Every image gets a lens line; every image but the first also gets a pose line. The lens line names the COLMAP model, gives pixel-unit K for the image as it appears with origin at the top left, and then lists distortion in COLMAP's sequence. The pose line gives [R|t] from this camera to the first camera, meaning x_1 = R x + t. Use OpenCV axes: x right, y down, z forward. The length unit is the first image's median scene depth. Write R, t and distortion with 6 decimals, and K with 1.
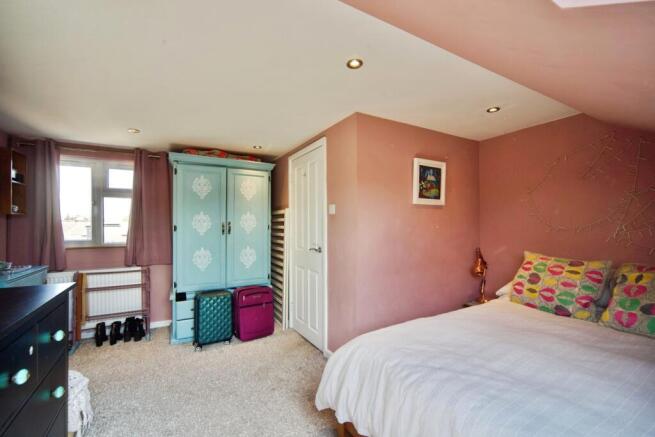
lens RADIAL K [[283.4, 0, 327.4], [0, 283.4, 222.9], [0, 0, 1]] dist [-0.002643, -0.000425]
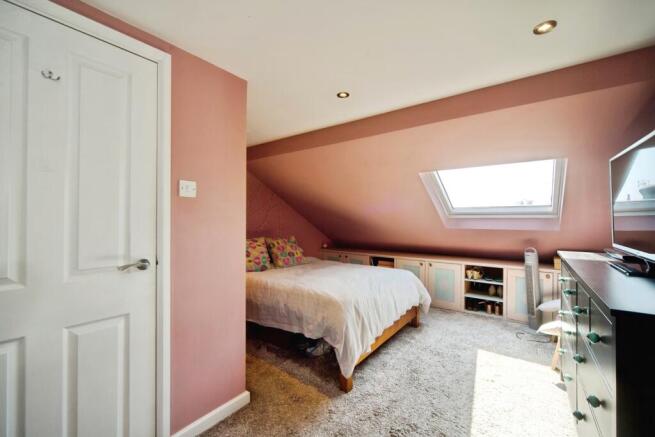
lens RADIAL K [[283.4, 0, 327.4], [0, 283.4, 218.8], [0, 0, 1]] dist [-0.002643, -0.000425]
pose [[-0.415299, 0.007522, 0.909654, -0.742276], [-0.006668, 0.999914, -0.011312, 0.023313], [-0.909660, -0.010763, -0.415213, 1.119162]]
